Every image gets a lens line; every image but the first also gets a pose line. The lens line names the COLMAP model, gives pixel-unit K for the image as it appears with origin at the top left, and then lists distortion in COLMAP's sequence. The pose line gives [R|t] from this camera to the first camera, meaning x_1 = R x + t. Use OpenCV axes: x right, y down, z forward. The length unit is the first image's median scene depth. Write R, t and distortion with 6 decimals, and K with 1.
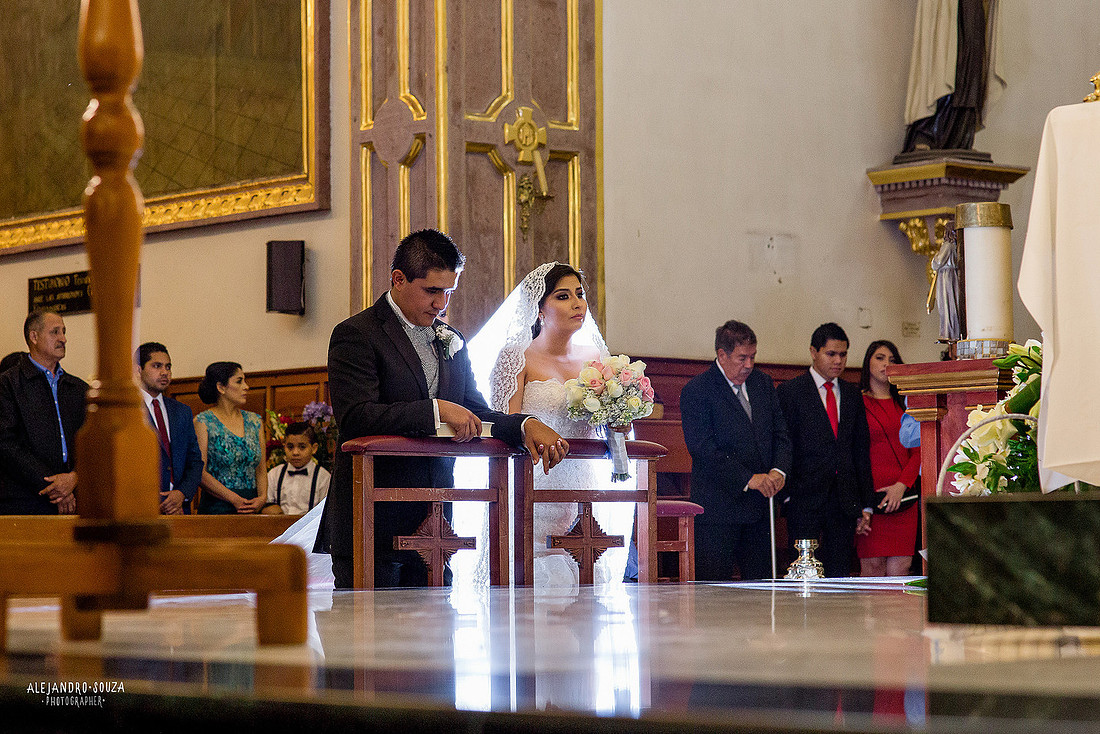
lens RADIAL K [[2865.6, 0, 550.0], [0, 2865.6, 367.0], [0, 0, 1]] dist [-0.052330, 0.297999]
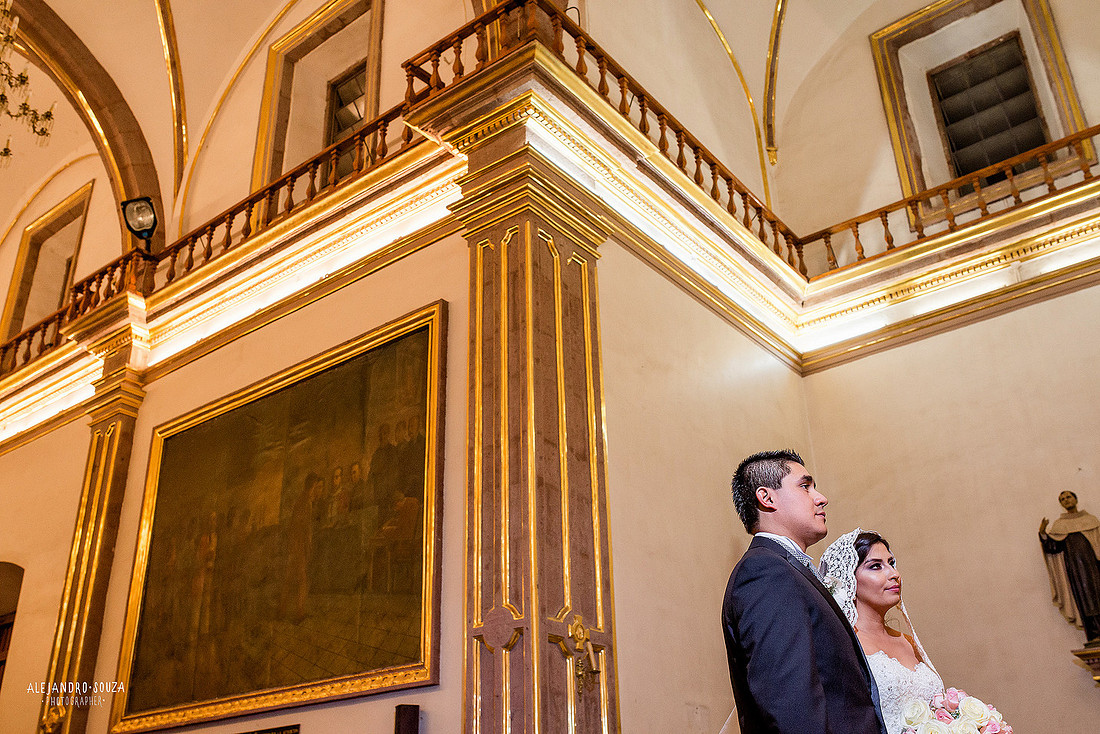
lens RADIAL K [[1059.3, 0, 550.0], [0, 1059.3, 367.0], [0, 0, 1]] dist [-0.048729, 0.007811]
pose [[0.987380, 0.059166, 0.146903, -0.112723], [0.002680, 0.921219, -0.389035, 0.010821], [-0.158348, 0.384519, 0.909435, 0.387423]]
